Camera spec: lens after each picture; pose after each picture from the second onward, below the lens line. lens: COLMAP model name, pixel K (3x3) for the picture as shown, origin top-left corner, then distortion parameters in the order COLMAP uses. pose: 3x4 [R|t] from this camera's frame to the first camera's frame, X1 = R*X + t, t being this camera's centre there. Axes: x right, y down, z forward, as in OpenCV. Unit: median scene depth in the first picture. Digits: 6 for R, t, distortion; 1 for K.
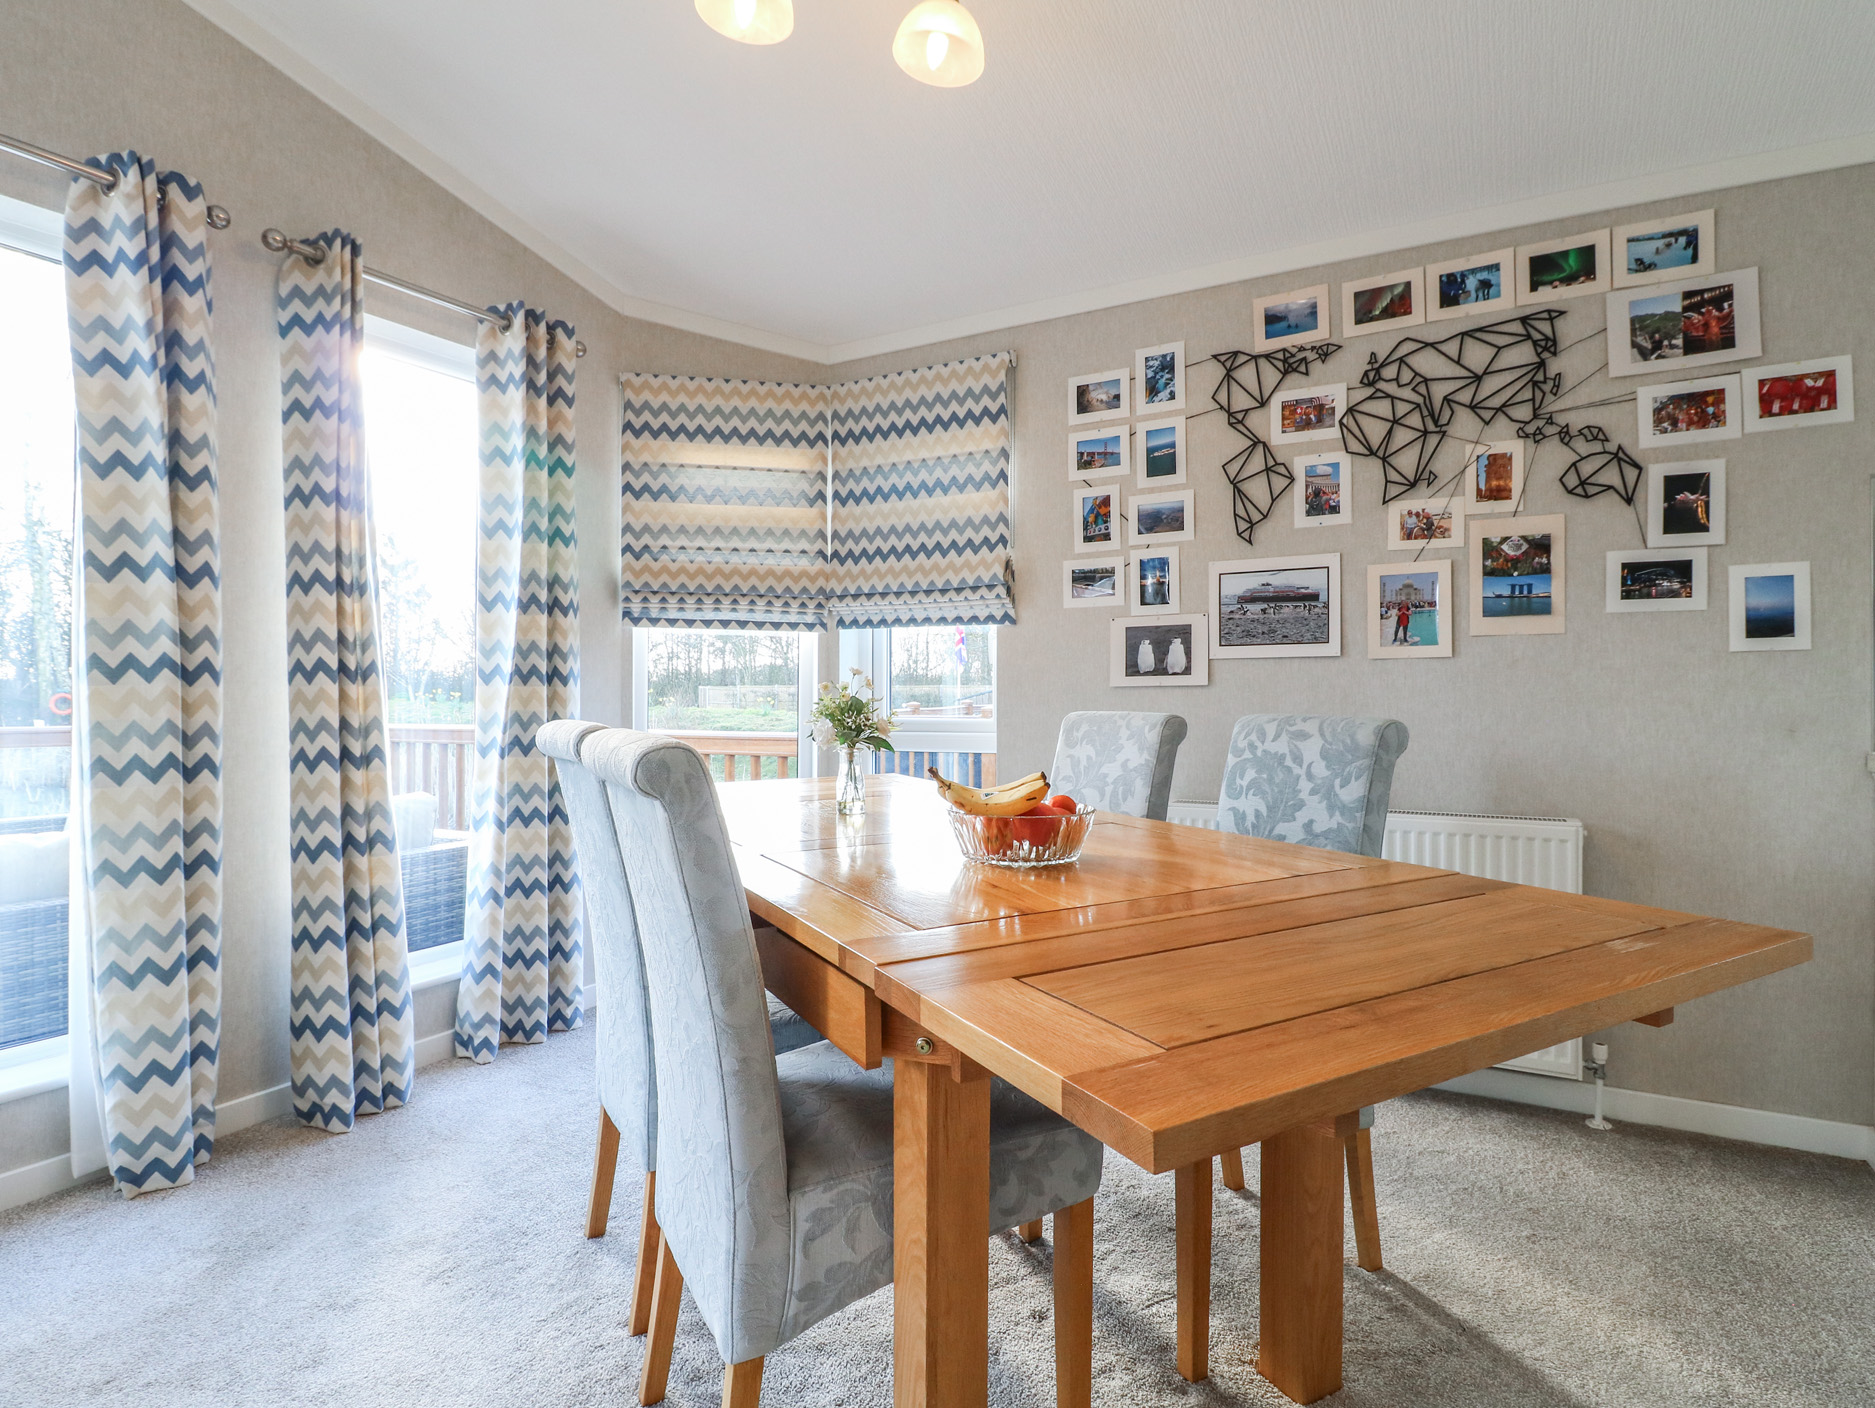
lens RADIAL K [[981.9, 0, 943.4], [0, 981.9, 694.5], [0, 0, 1]] dist [-0.007539, -0.010395]
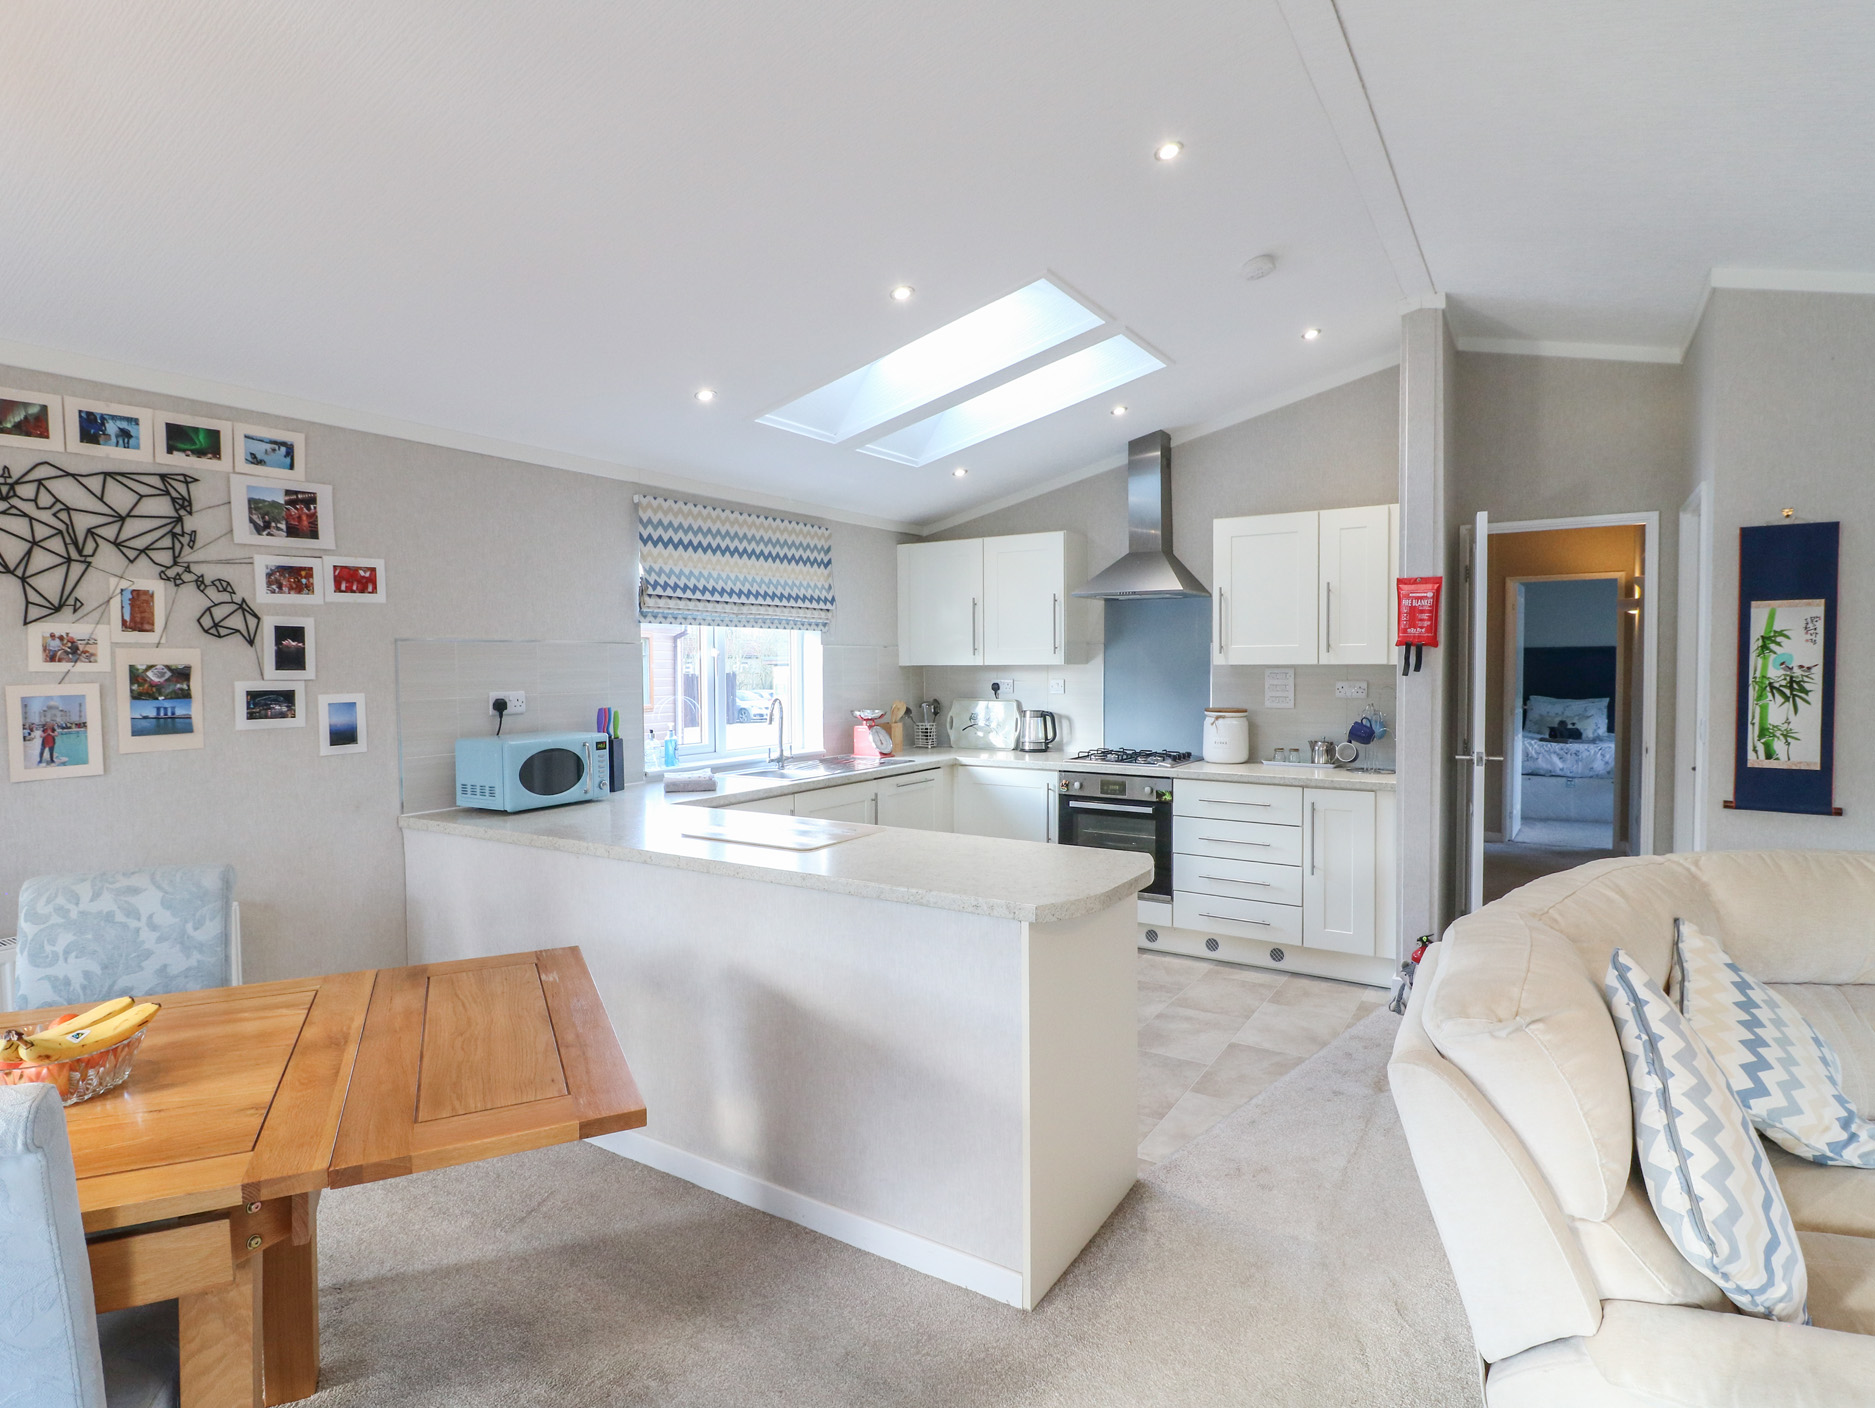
lens RADIAL K [[981.9, 0, 933.4], [0, 981.9, 695.5], [0, 0, 1]] dist [-0.007539, -0.010395]
pose [[0.051677, -0.033446, 0.998104, -0.513935], [0.009649, 0.999409, 0.032990, -0.157793], [-0.998617, 0.007926, 0.051969, 0.038227]]
